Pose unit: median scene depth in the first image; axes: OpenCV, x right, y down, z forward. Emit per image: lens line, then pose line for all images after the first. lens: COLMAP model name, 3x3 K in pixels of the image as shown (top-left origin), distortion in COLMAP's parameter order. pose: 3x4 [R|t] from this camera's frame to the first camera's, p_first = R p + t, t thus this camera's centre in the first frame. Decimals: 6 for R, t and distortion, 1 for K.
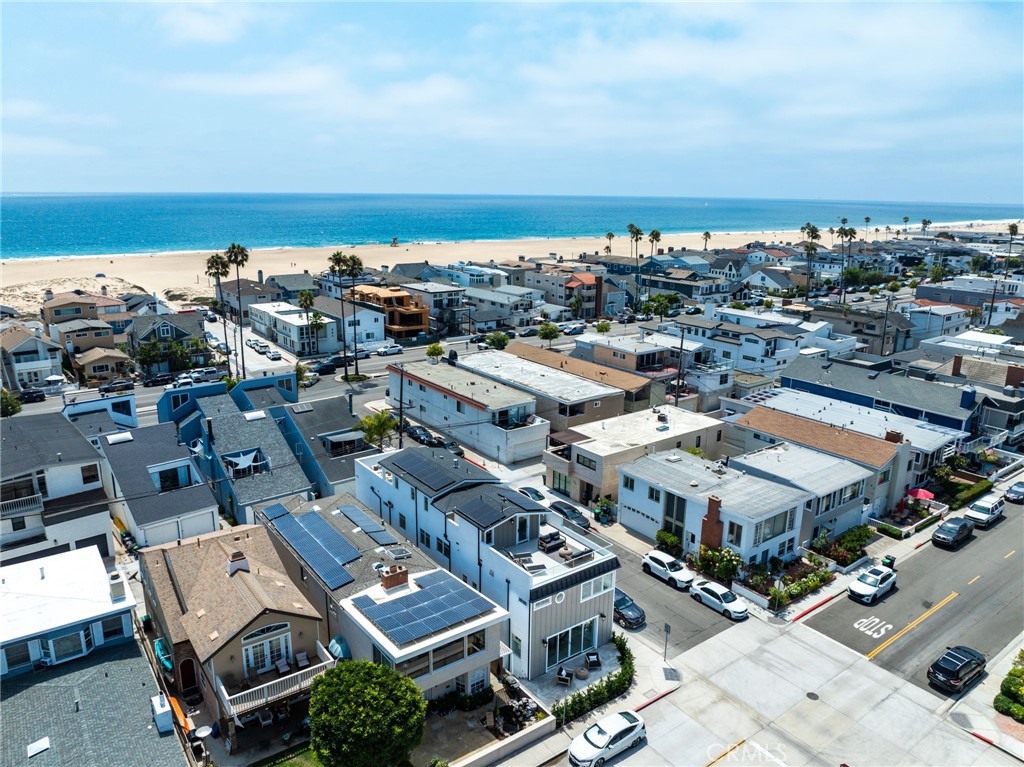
lens RADIAL K [[713.8, 0, 512.0], [0, 713.8, 383.5], [0, 0, 1]] dist [-0.030592, -0.002165]
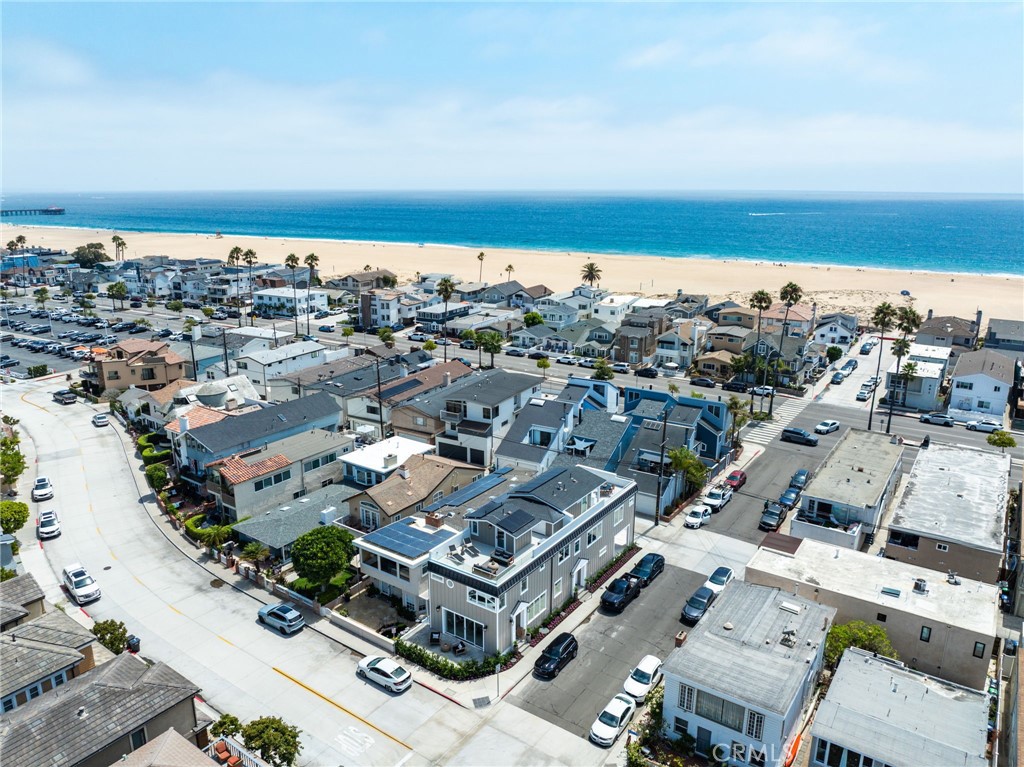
lens RADIAL K [[713.8, 0, 512.0], [0, 713.8, 383.5], [0, 0, 1]] dist [-0.030592, -0.002165]
pose [[0.325952, 0.238940, -0.914693, 1.025564], [-0.242828, 0.956233, 0.163259, -0.248356], [0.913669, 0.168899, 0.369707, 0.467765]]
